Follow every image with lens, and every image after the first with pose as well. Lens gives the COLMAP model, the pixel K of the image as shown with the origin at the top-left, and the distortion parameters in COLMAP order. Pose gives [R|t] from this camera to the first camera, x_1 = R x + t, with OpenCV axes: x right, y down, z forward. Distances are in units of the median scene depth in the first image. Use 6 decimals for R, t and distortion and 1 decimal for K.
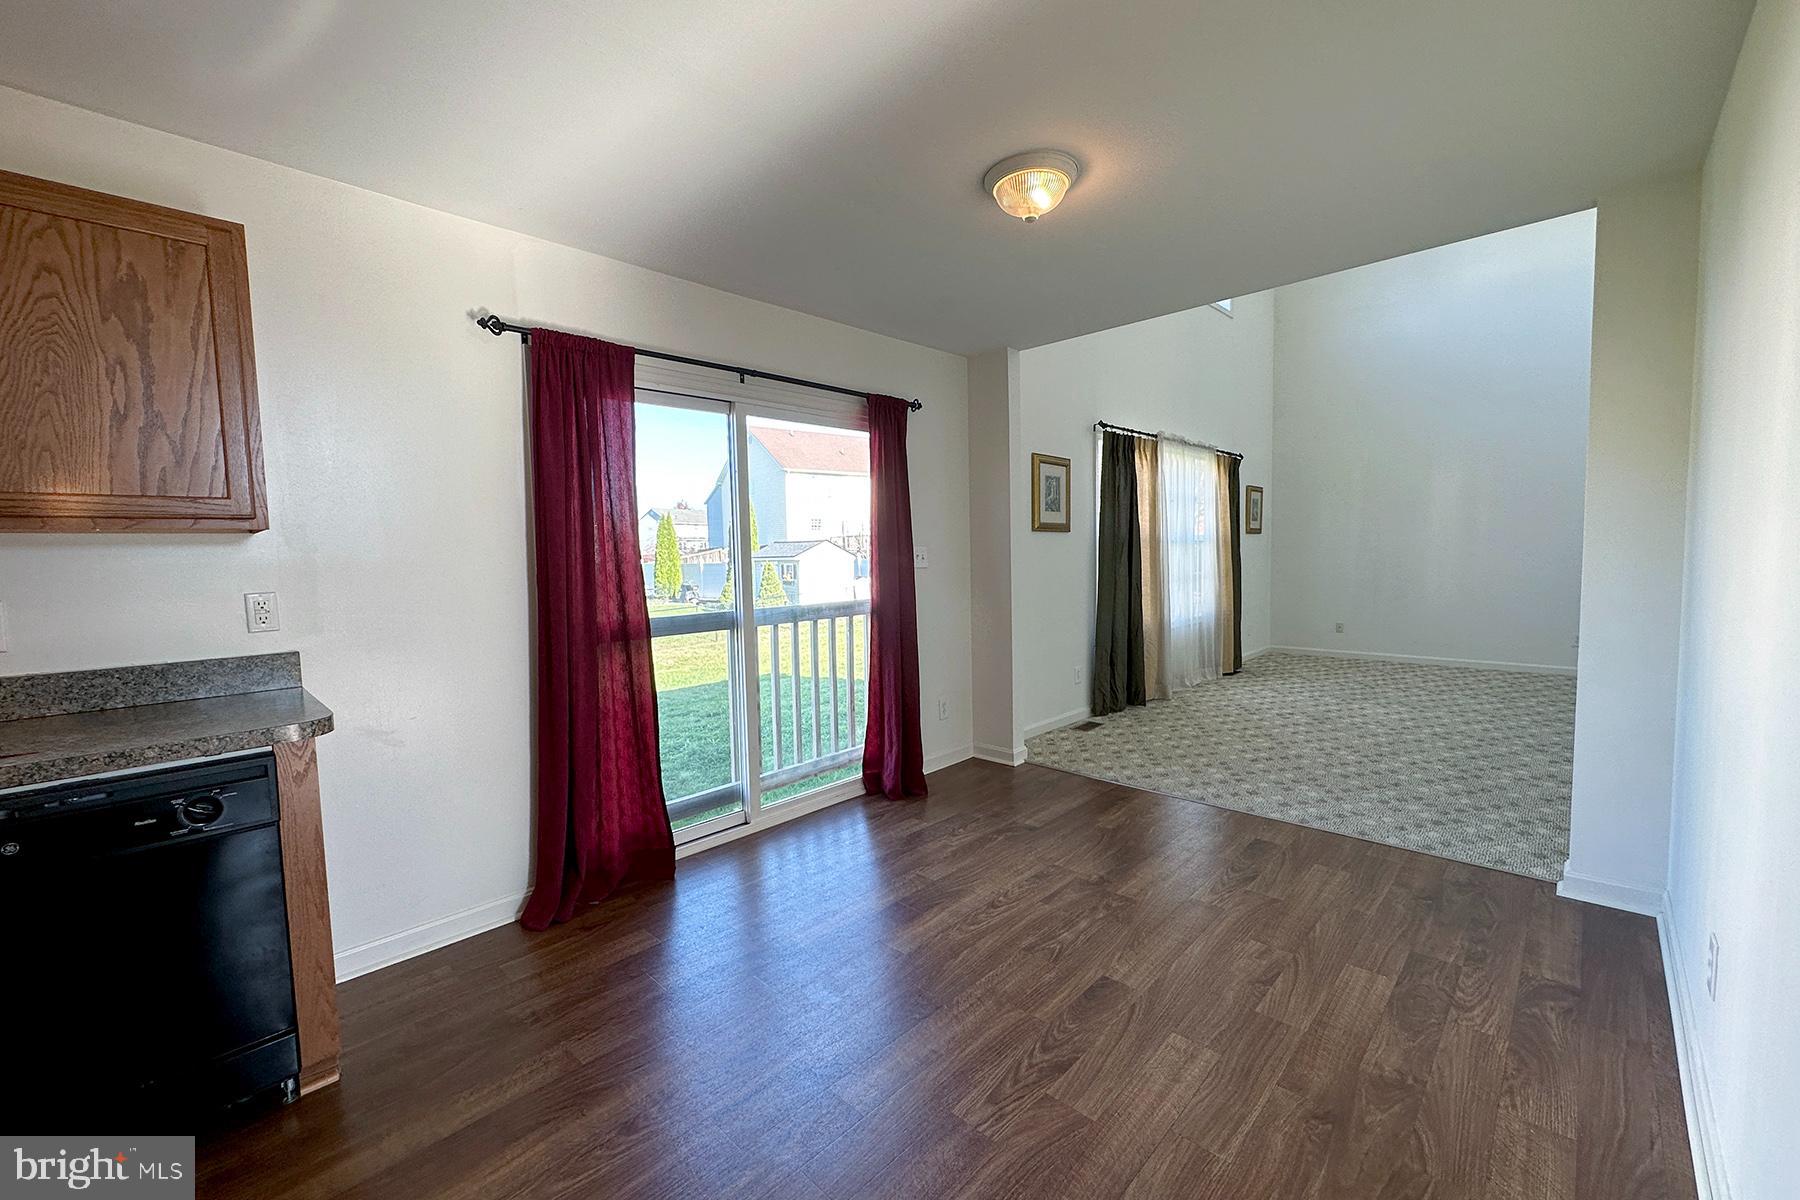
lens RADIAL K [[721.5, 0, 900.0], [0, 721.5, 600.0], [0, 0, 1]] dist [-0.001860, -0.000088]
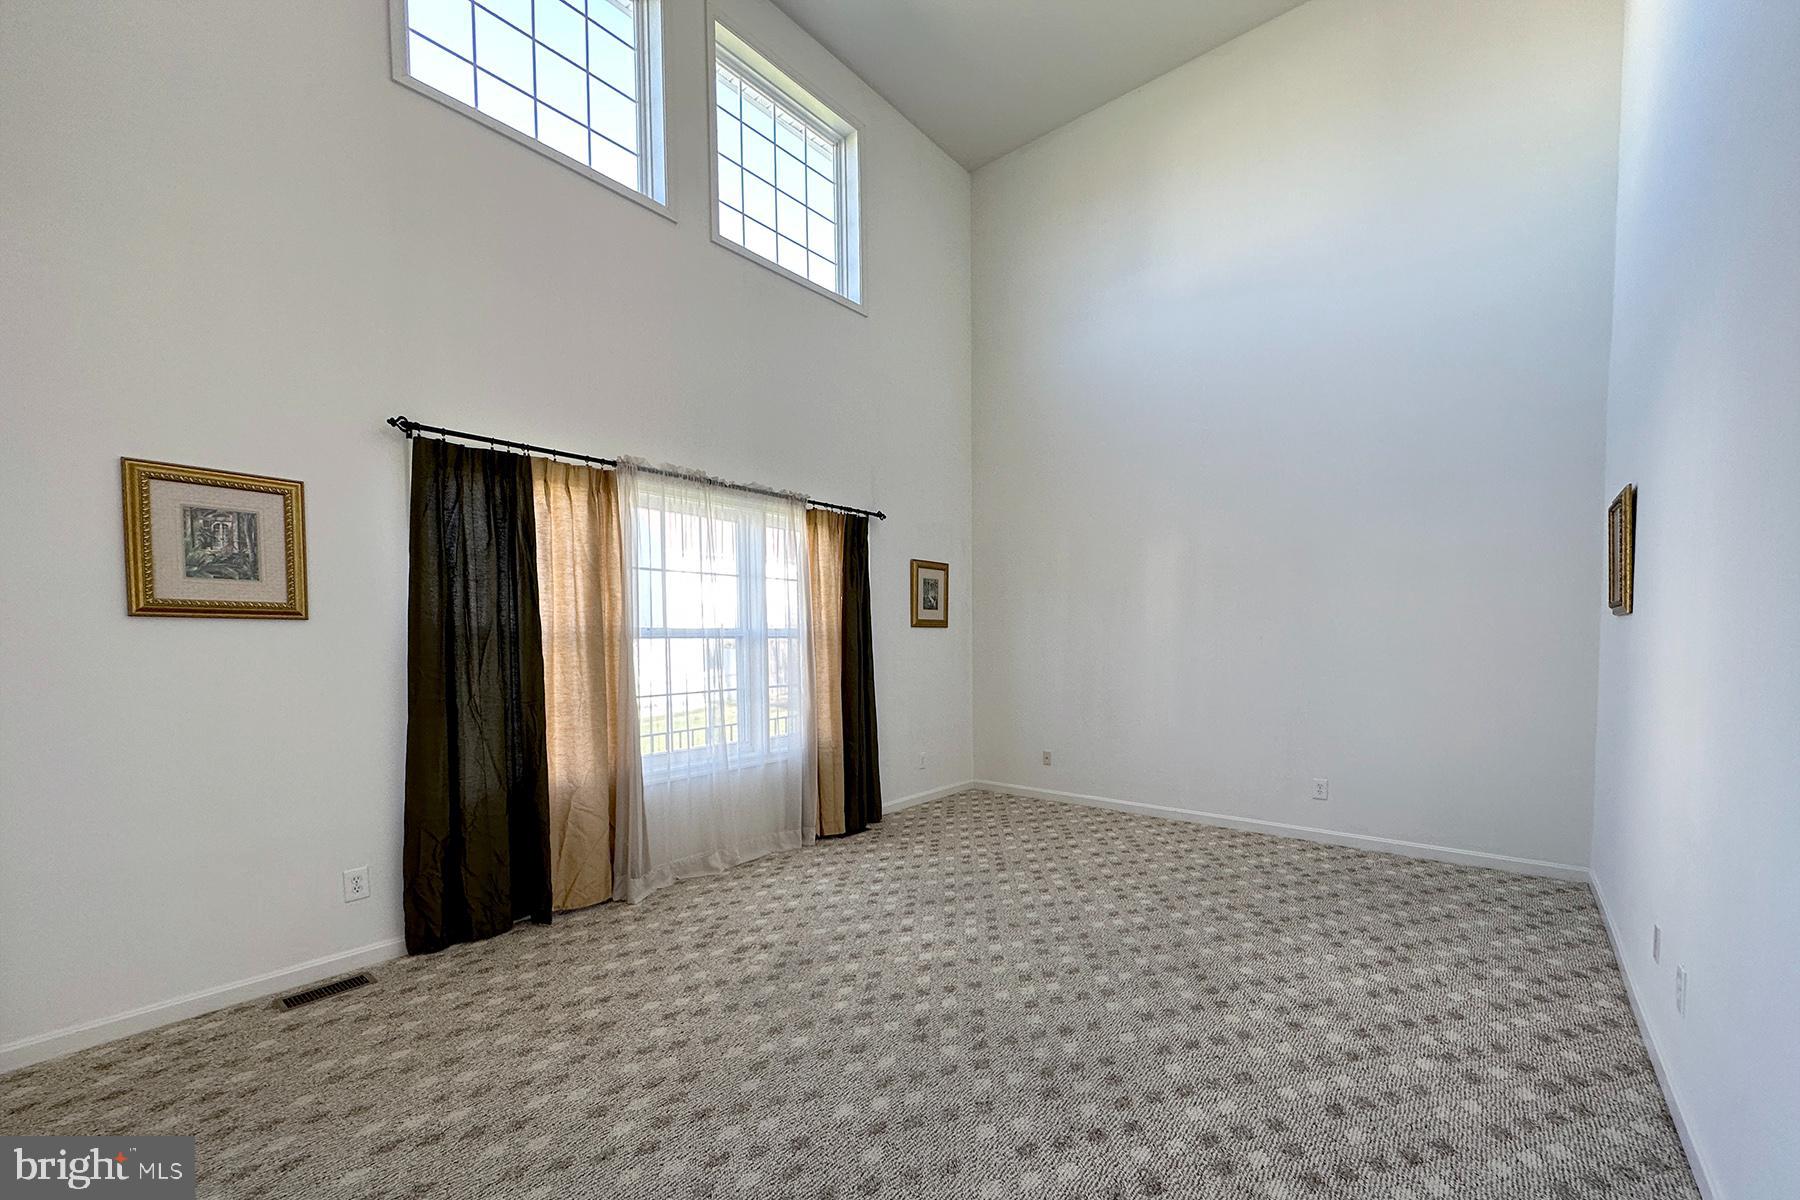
lens RADIAL K [[726.8, 0, 897.8], [0, 726.8, 668.1], [0, 0, 1]] dist [0.001130, 0.000031]
pose [[0.996846, 0.011825, 0.078472, 0.831765], [-0.009714, 0.999582, -0.027228, -0.064271], [-0.078762, 0.026380, 0.996544, 0.577983]]
